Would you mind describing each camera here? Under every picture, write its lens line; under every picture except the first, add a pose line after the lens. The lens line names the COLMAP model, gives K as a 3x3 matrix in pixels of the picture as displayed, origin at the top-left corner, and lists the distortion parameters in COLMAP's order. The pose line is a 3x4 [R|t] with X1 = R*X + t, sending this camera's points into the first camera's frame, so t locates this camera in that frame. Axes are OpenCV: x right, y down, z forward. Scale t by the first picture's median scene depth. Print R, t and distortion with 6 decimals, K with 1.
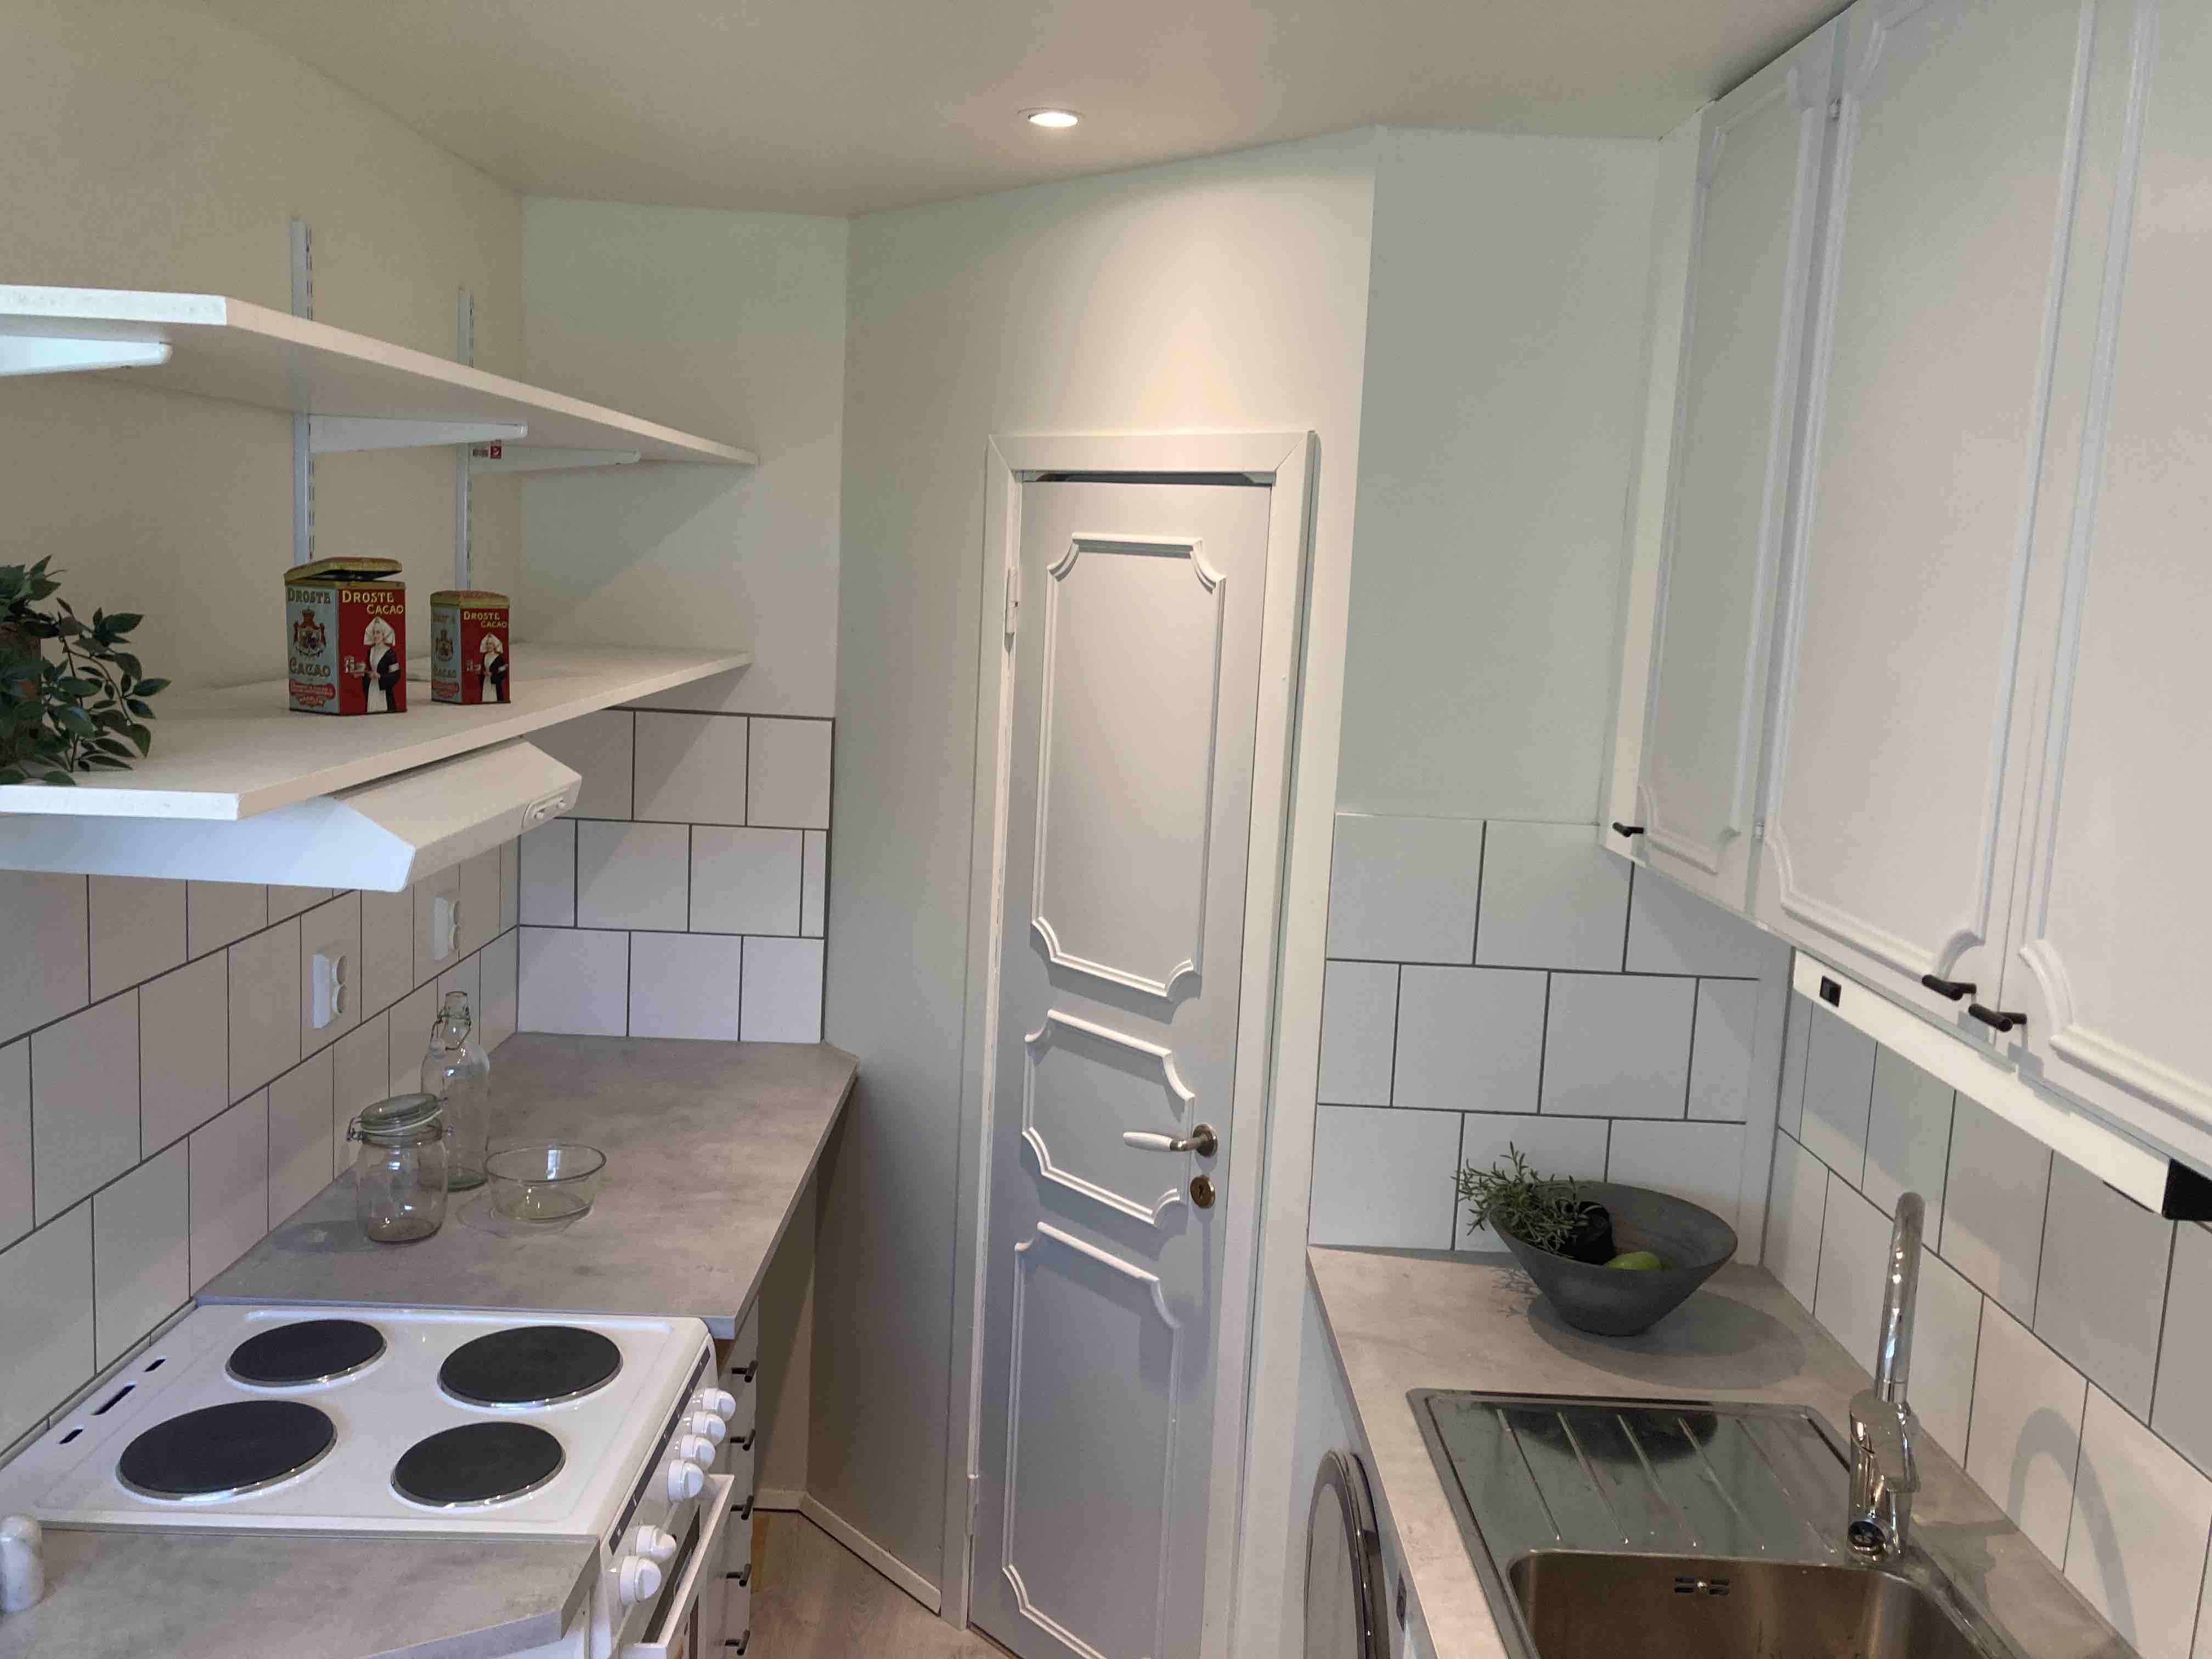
lens RADIAL K [[1815.8, 0, 1119.3], [0, 1815.8, 788.7], [0, 0, 1]] dist [0.041370, -0.052729]
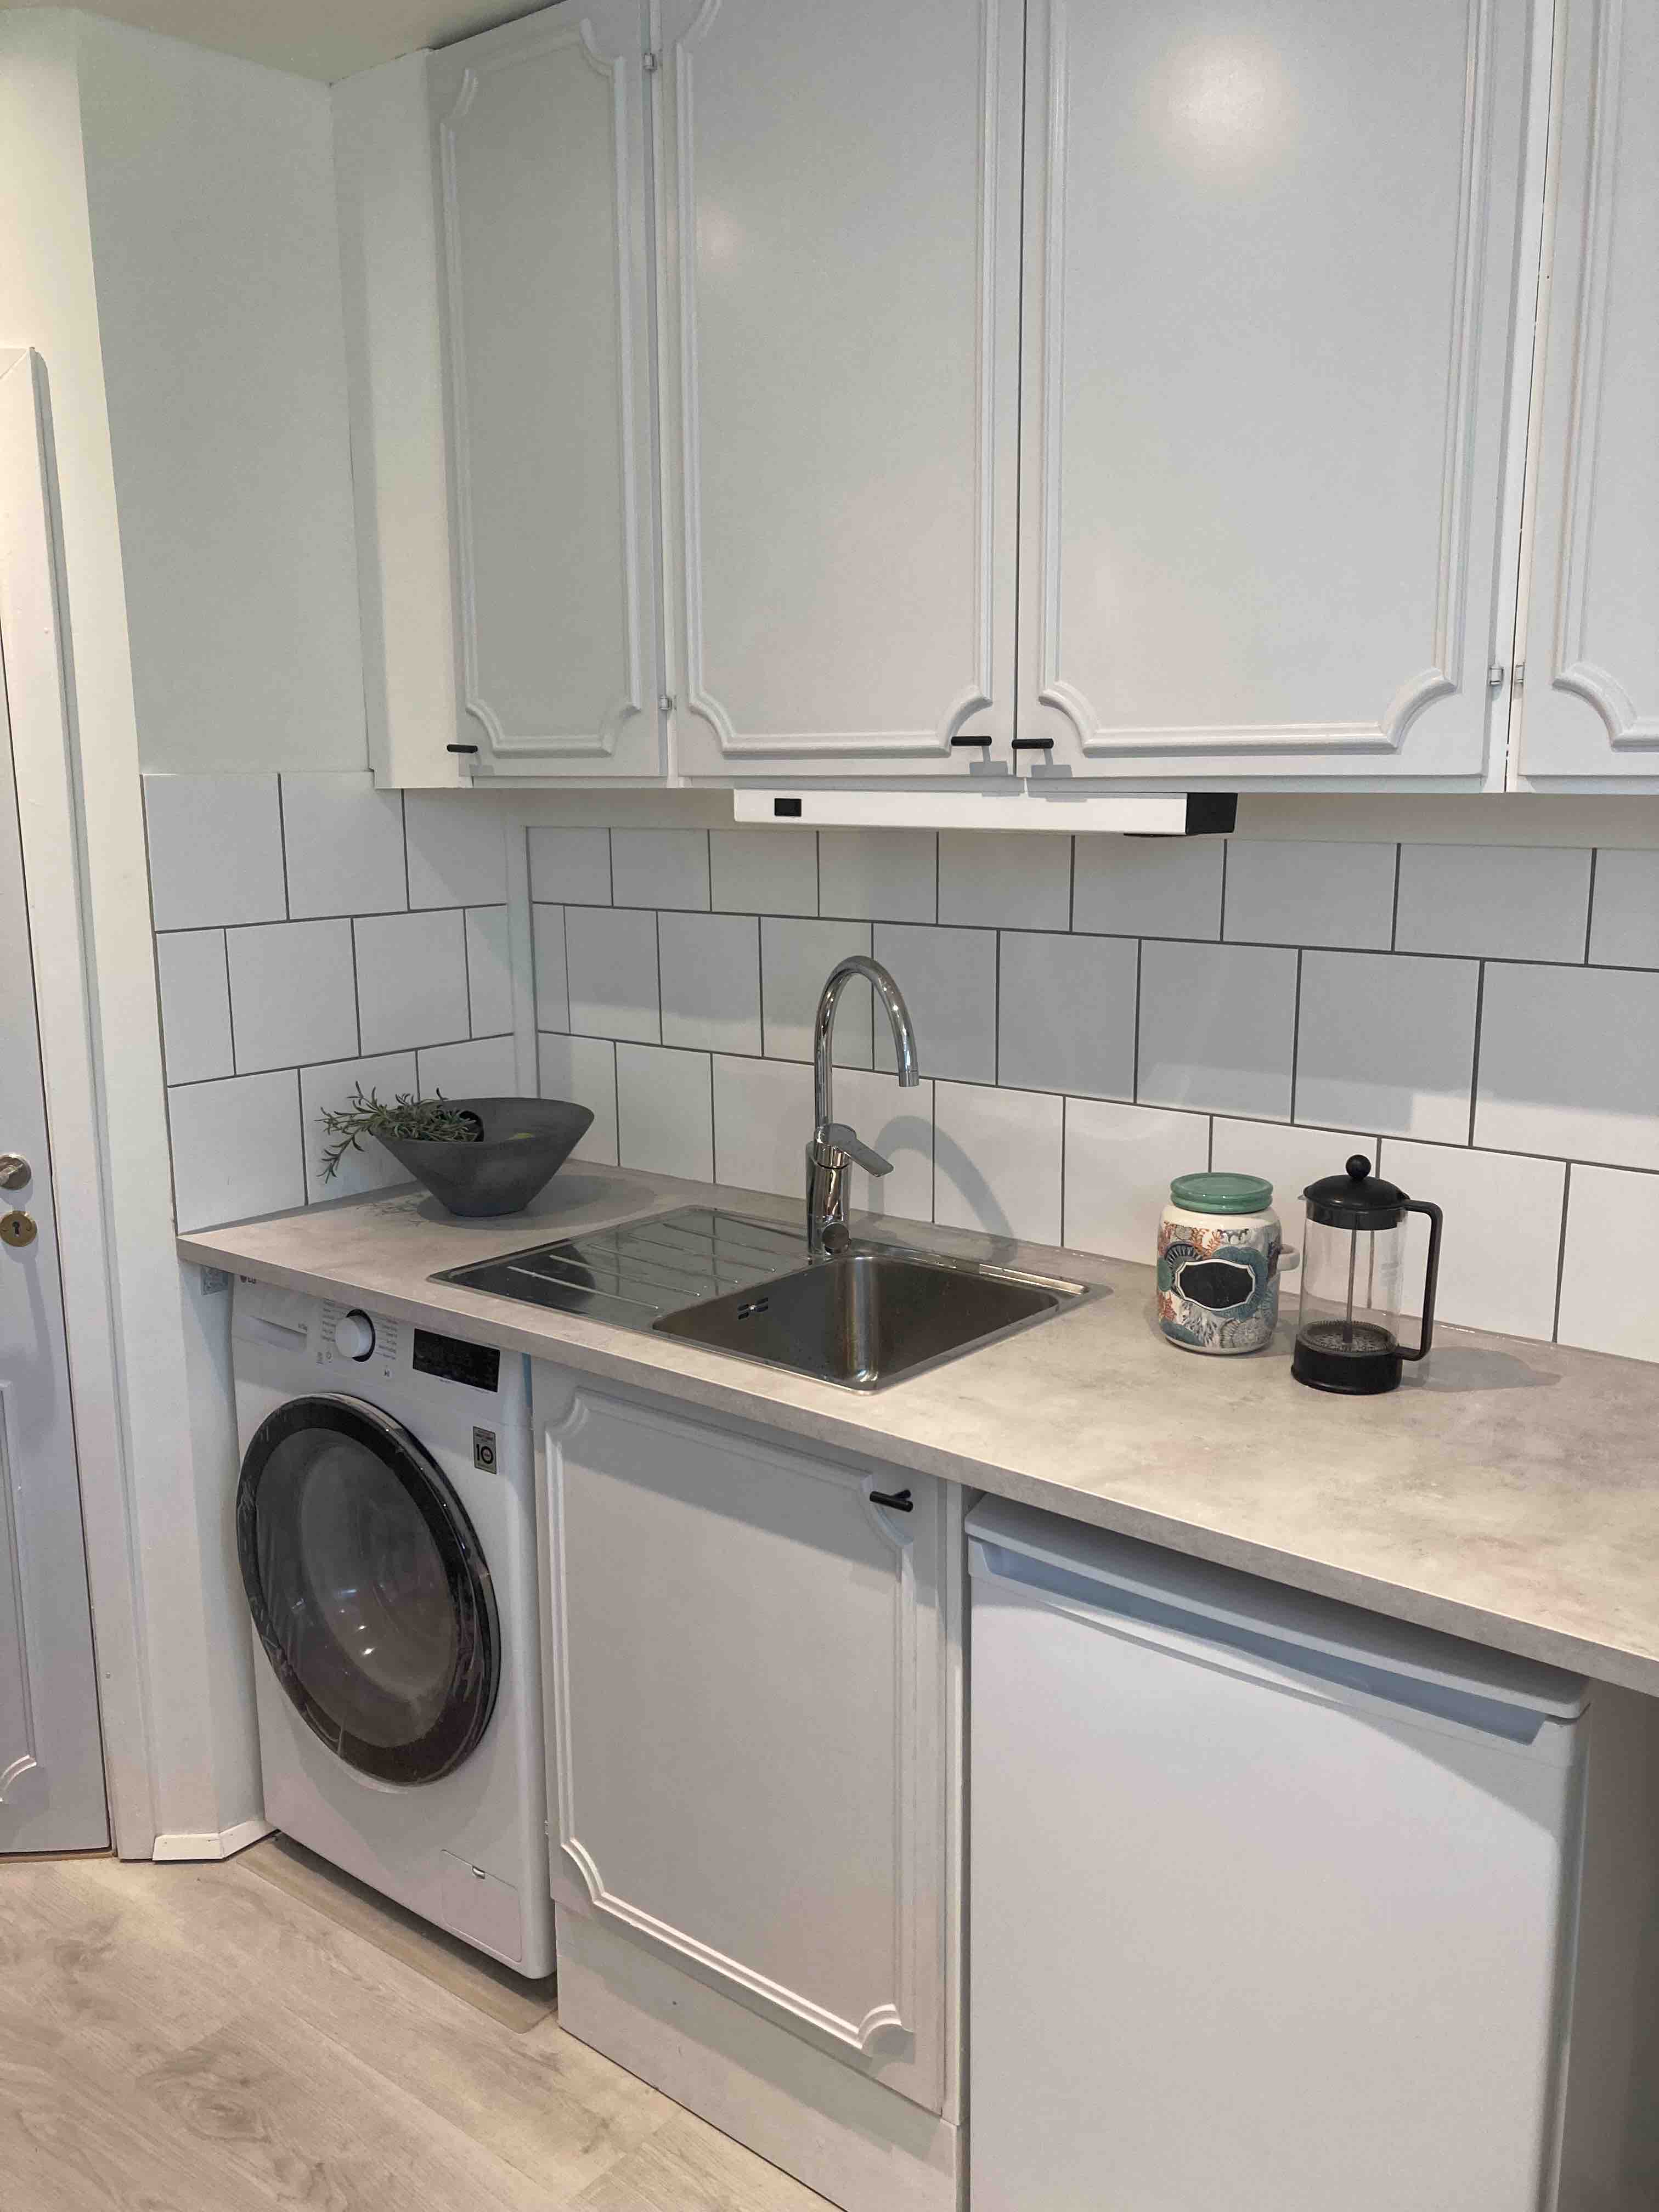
lens RADIAL K [[1815.8, 0, 856.1], [0, 1815.8, 1110.4], [0, 0, 1]] dist [0.041370, -0.052729]
pose [[0.636571, -0.200008, 0.744832, -0.411550], [0.136555, 0.979757, 0.146385, 0.103121], [-0.759032, 0.008527, 0.650997, 0.110698]]
